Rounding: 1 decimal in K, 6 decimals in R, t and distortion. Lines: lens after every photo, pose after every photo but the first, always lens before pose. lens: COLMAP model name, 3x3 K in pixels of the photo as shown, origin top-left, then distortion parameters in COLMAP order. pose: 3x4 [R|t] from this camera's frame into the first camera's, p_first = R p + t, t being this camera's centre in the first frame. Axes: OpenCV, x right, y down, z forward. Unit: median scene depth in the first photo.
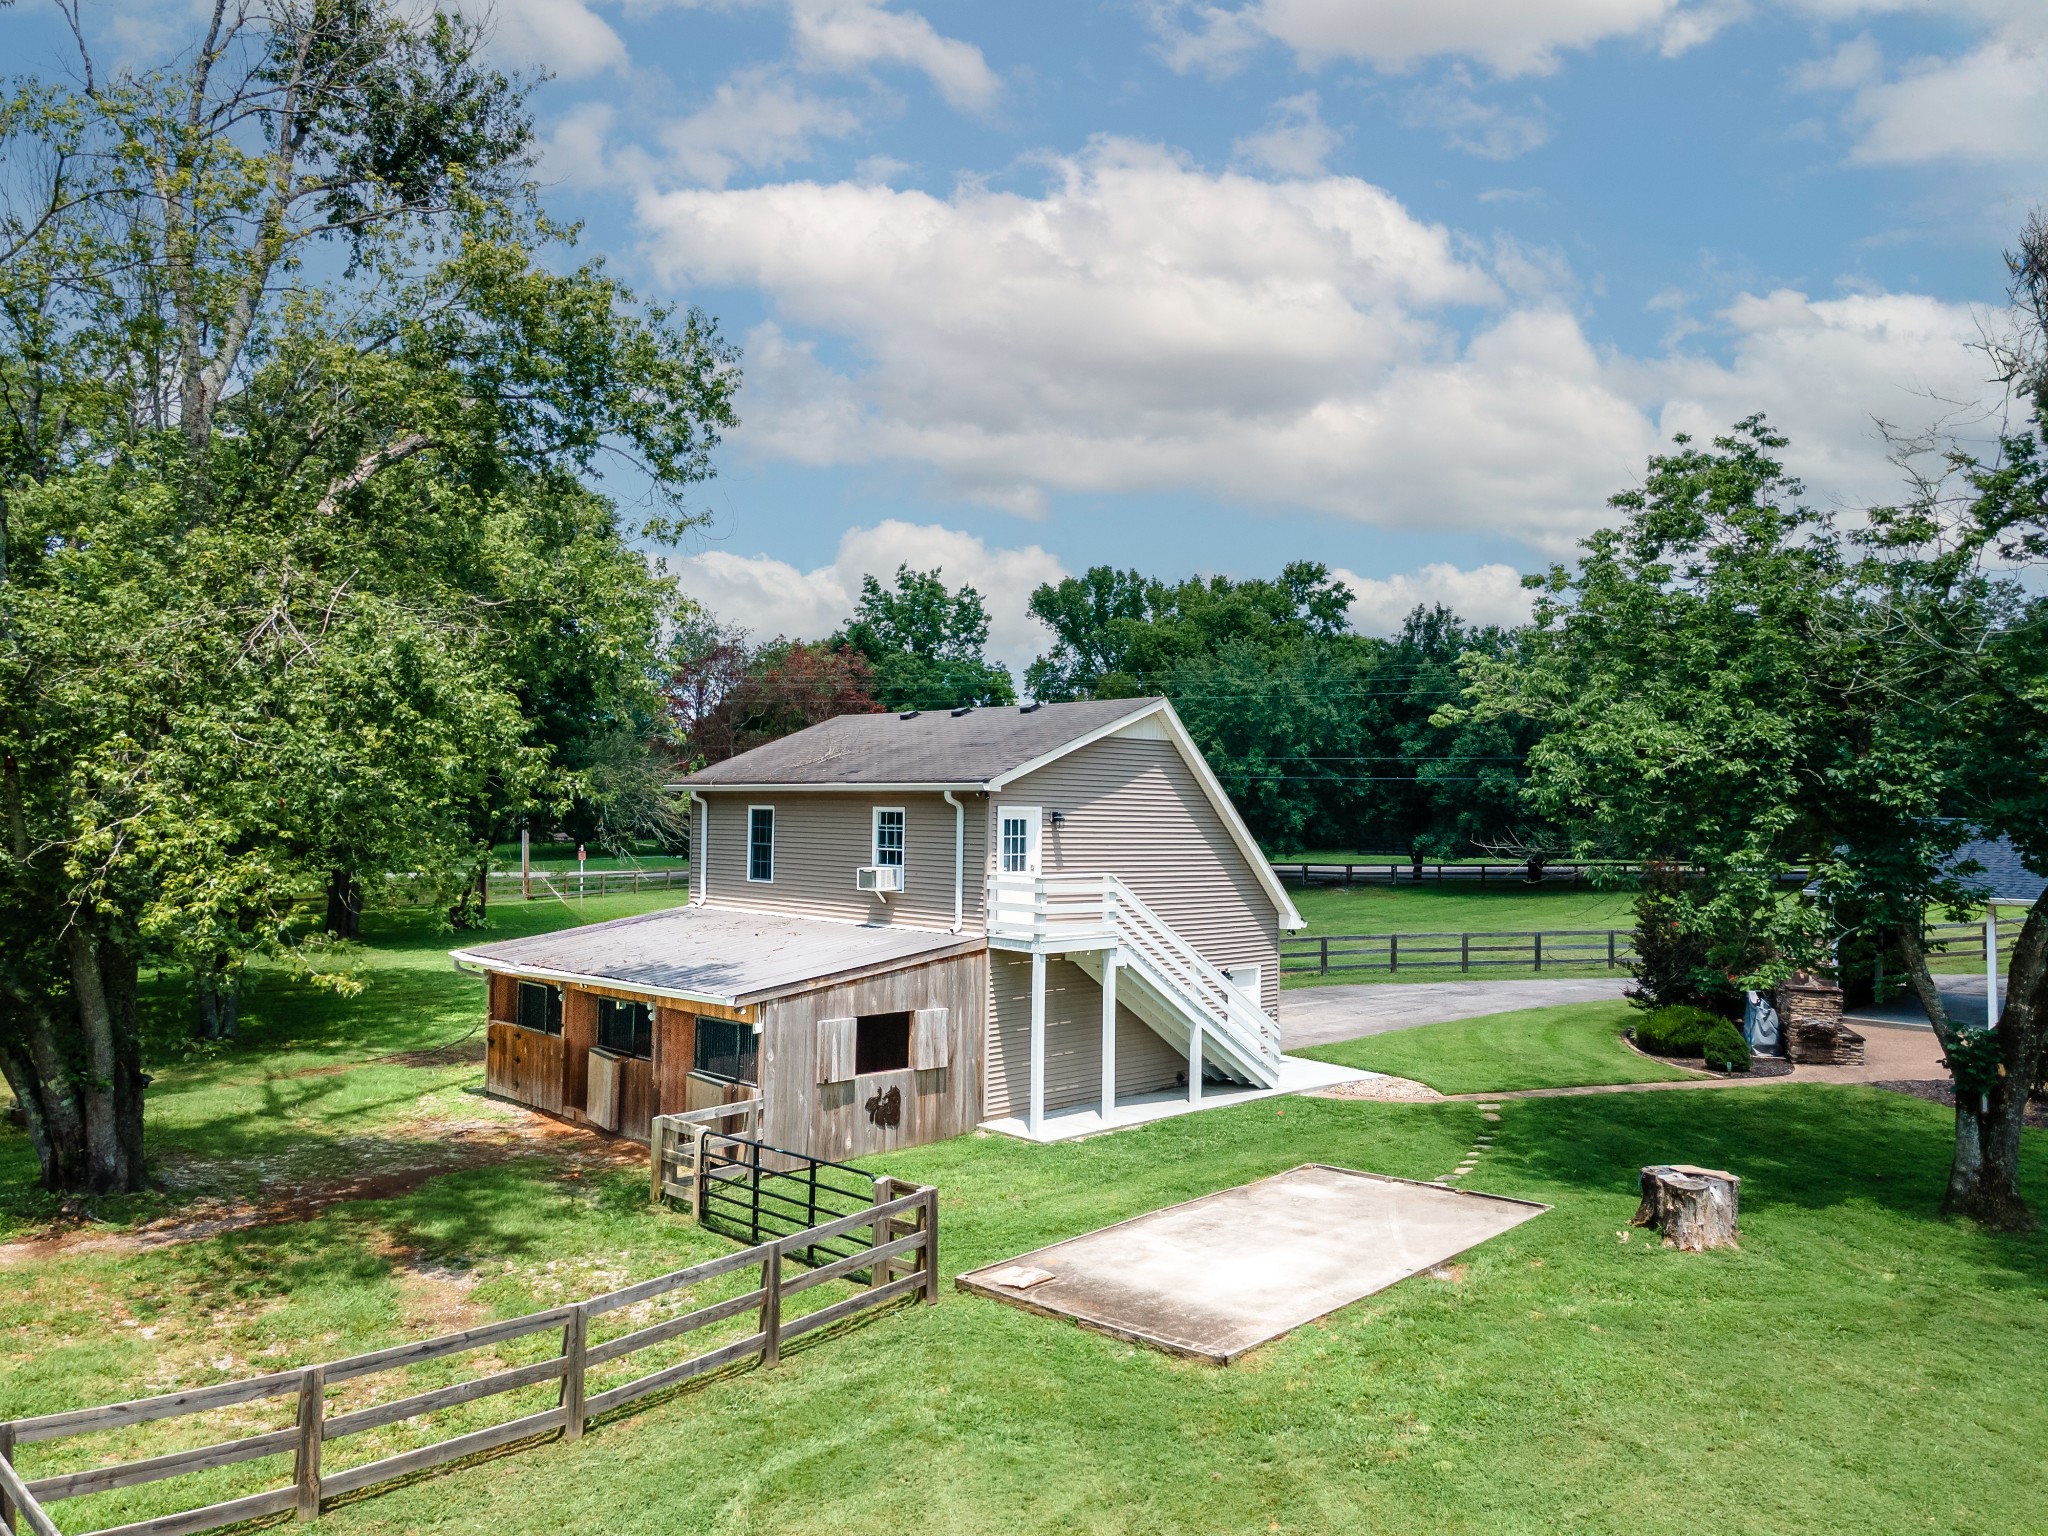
lens RADIAL K [[1524.0, 0, 1024.0], [0, 1524.0, 768.0], [0, 0, 1]] dist [0.078285, -0.000921]
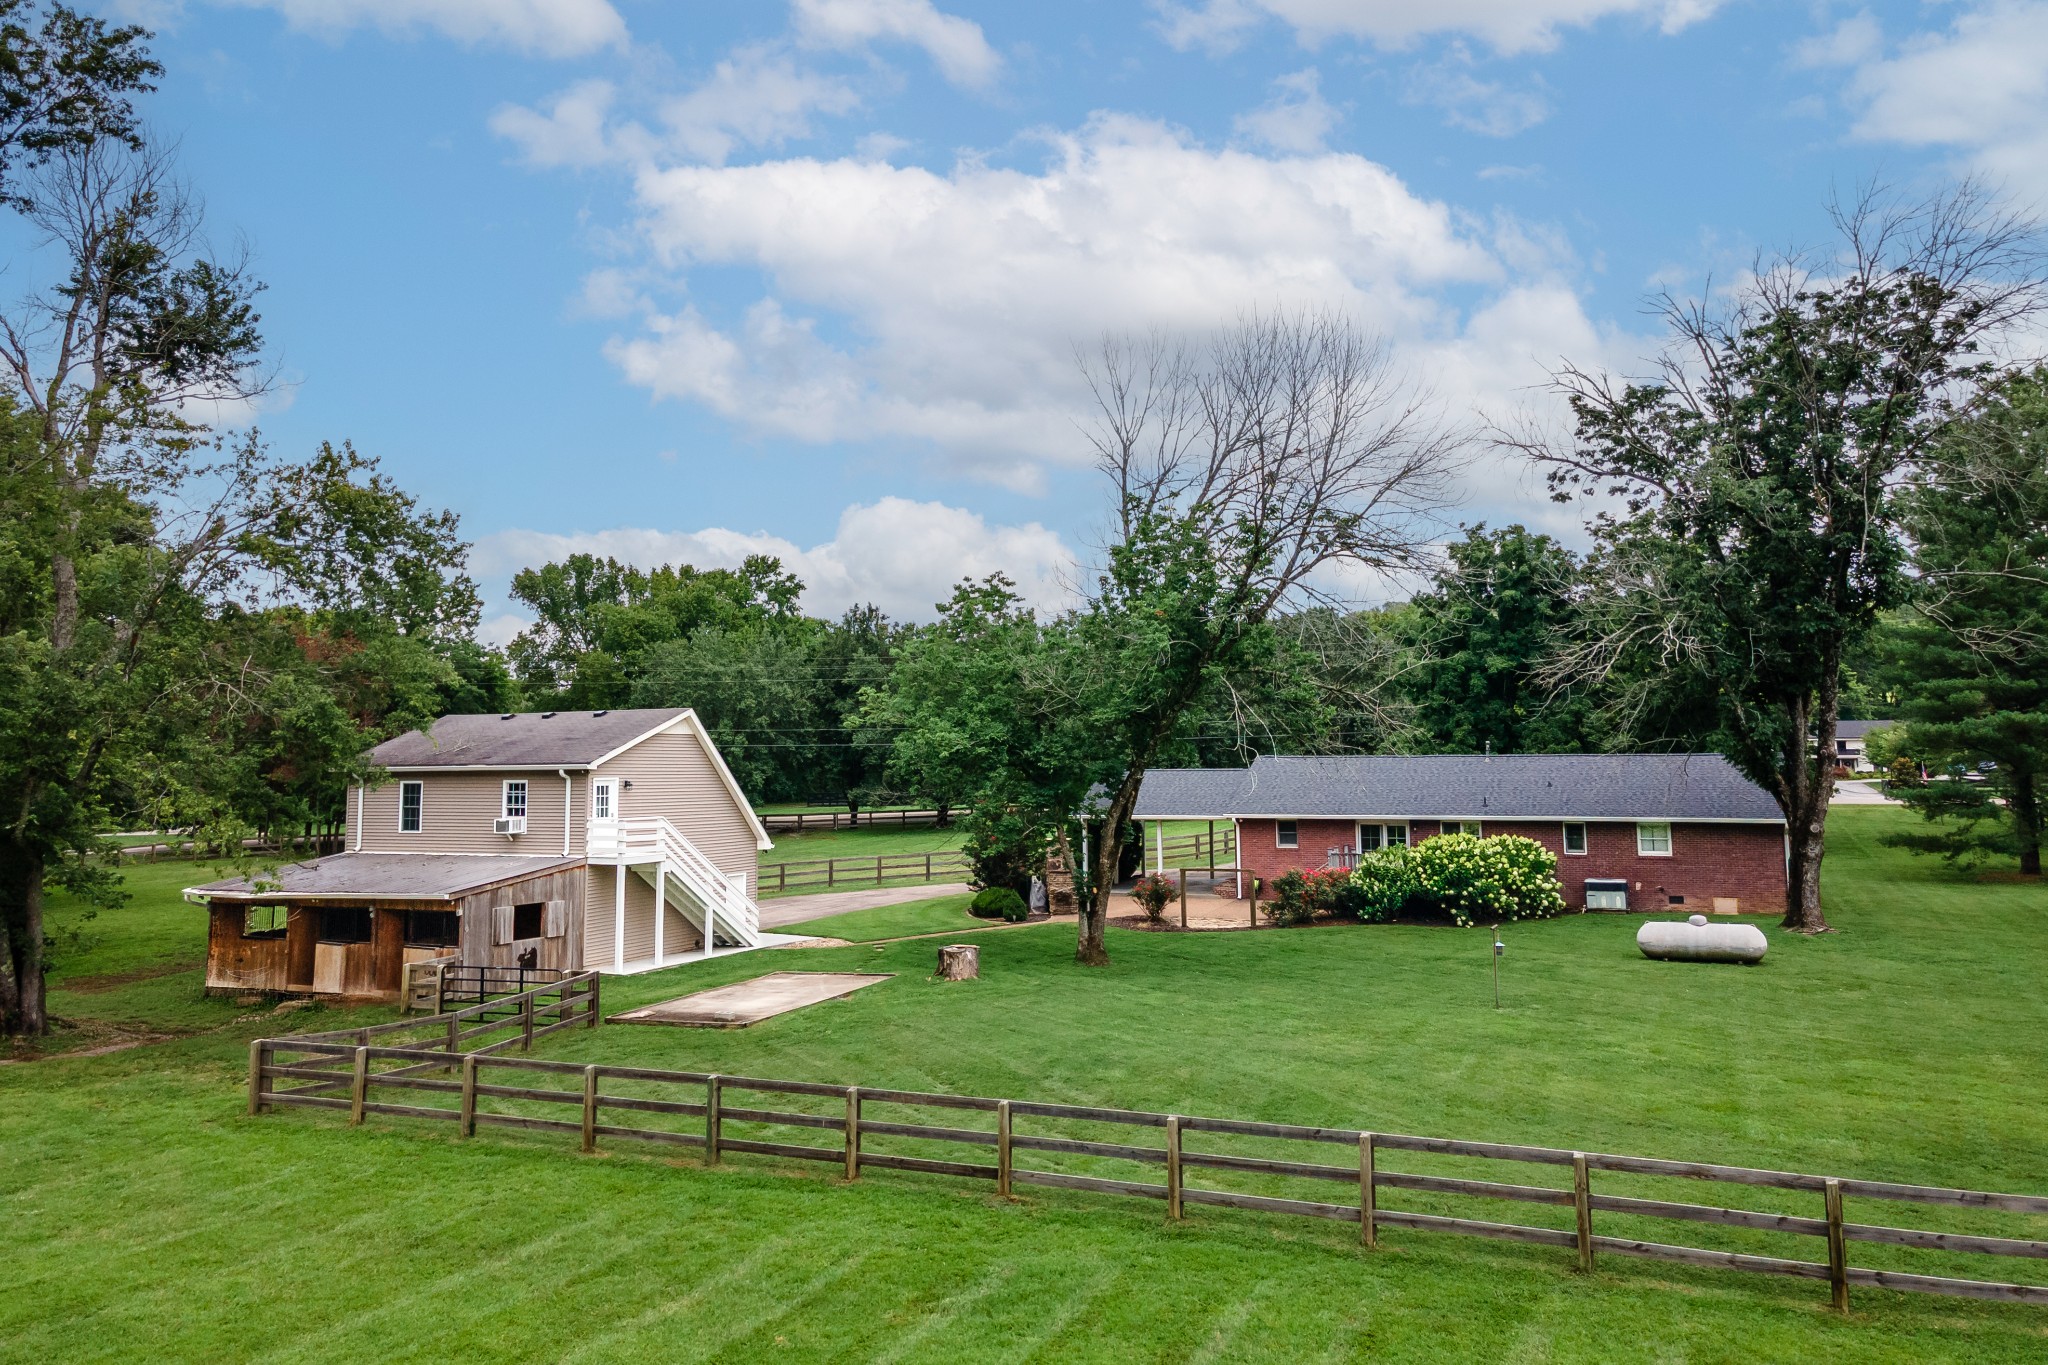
lens RADIAL K [[1553.0, 0, 1018.0], [0, 1553.0, 562.8], [0, 0, 1]] dist [-0.000283, 0.083700]
pose [[0.939856, 0.022631, 0.340821, -0.139638], [0.012582, 0.994832, -0.100756, -0.026699], [-0.341340, 0.098985, 0.934713, -0.650615]]
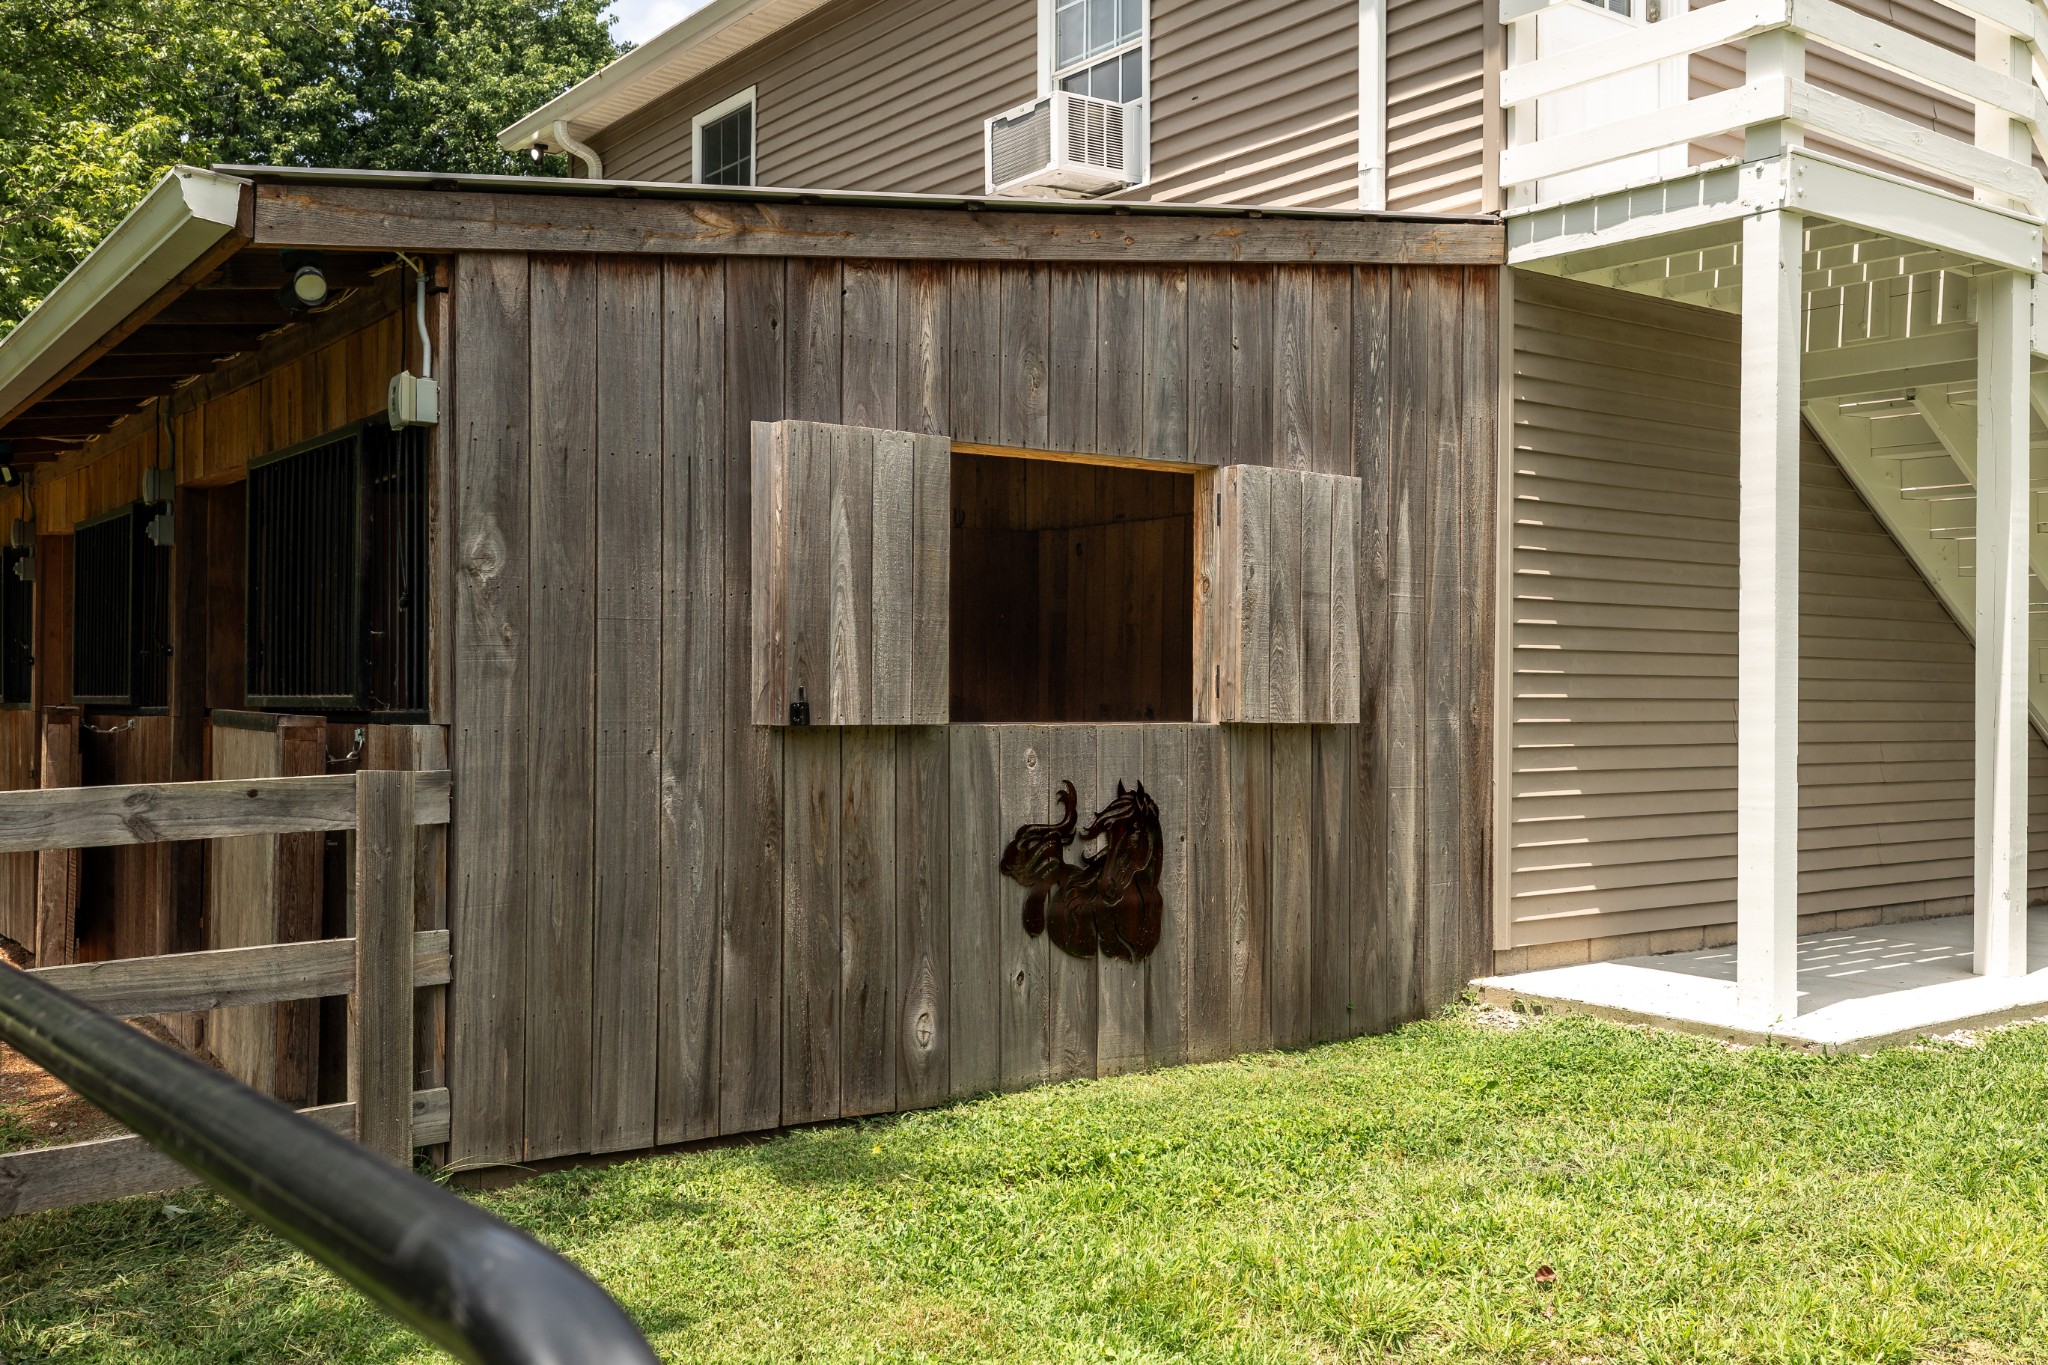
lens RADIAL K [[1944.5, 0, 1024.0], [0, 1944.5, 682.5], [0, 0, 1]] dist [0.009363, 0.004794]
pose [[0.992633, -0.011458, -0.120620, -0.052447], [0.013969, 0.999703, 0.019993, 0.147621], [0.120355, -0.021531, 0.992497, 0.567445]]
